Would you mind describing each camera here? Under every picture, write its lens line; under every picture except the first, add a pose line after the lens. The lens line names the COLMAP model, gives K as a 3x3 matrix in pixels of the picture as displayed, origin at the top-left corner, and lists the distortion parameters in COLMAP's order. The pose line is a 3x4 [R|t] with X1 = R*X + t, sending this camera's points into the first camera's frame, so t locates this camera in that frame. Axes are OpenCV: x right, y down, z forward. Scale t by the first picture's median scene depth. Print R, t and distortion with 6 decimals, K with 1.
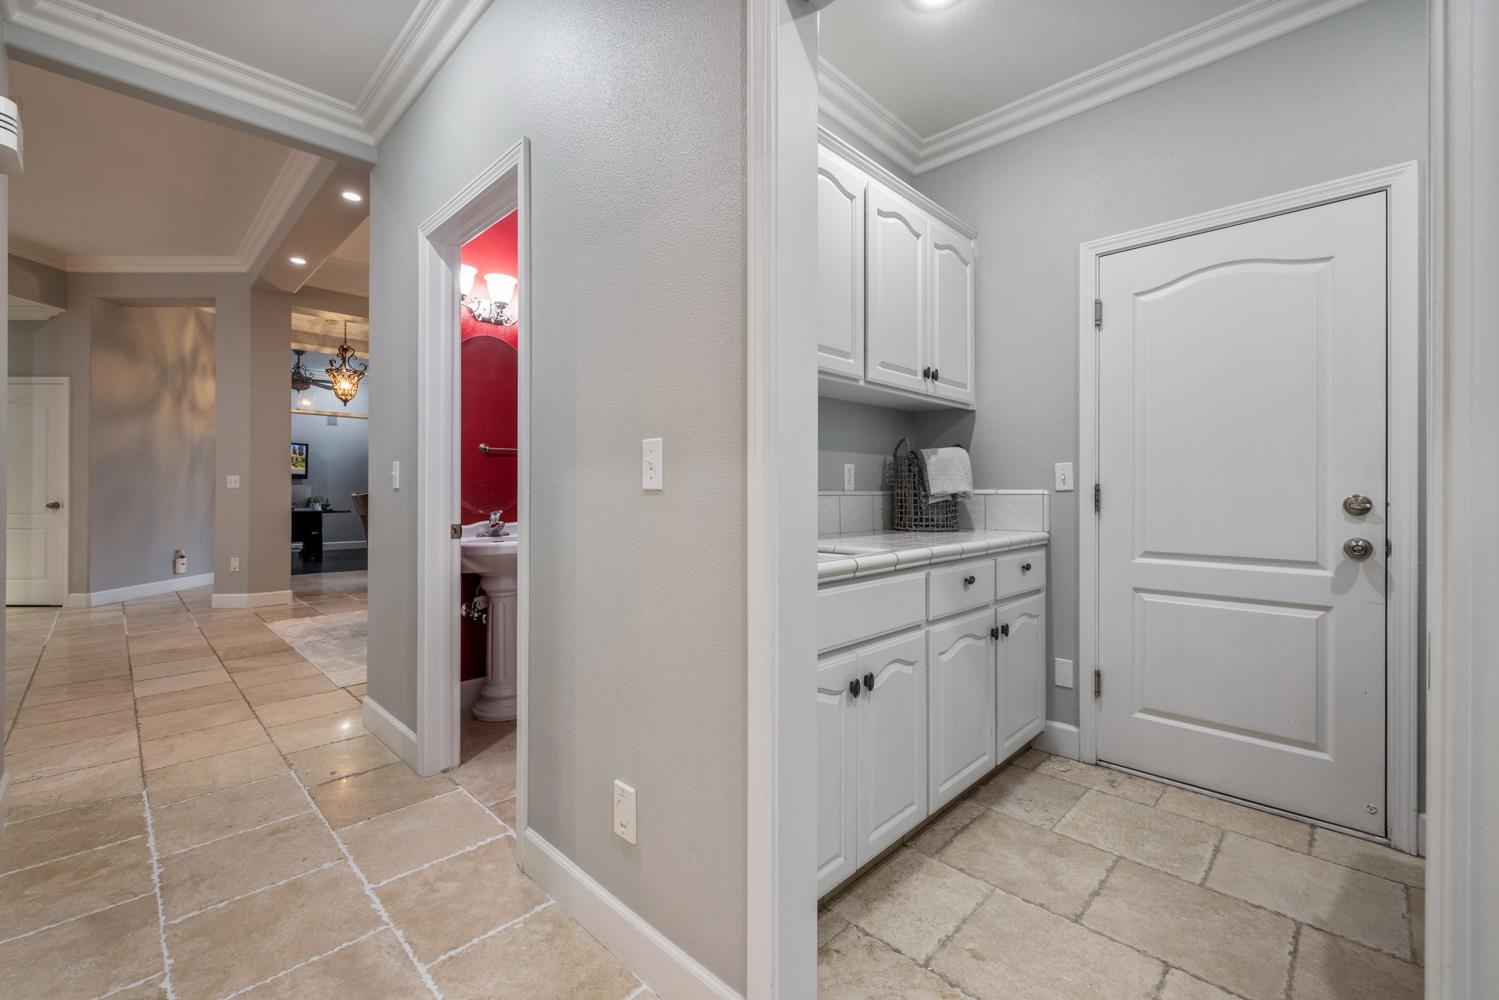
lens RADIAL K [[625.9, 0, 747.4], [0, 625.9, 495.0], [0, 0, 1]] dist [-0.000377, -0.000246]
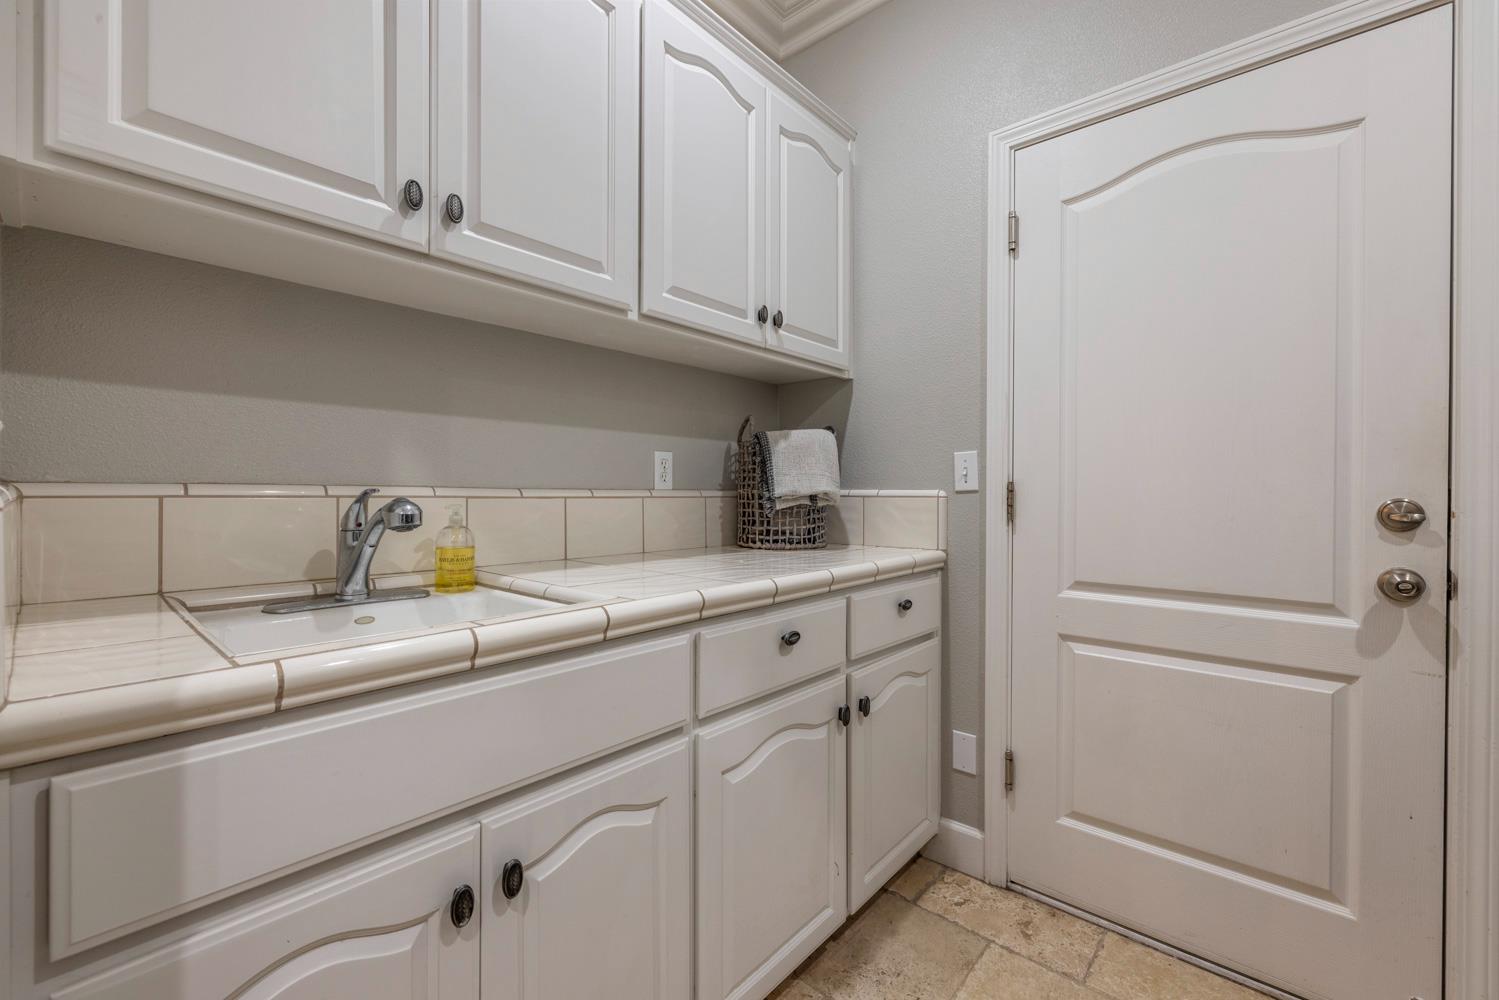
lens RADIAL K [[623.1, 0, 745.7], [0, 623.1, 499.8], [0, 0, 1]] dist [-0.001060, 0.000132]
pose [[0.998451, 0.002273, 0.055599, 0.230329], [-0.002629, 0.999976, 0.006335, -0.001311], [-0.055583, -0.006471, 0.998433, 0.332225]]
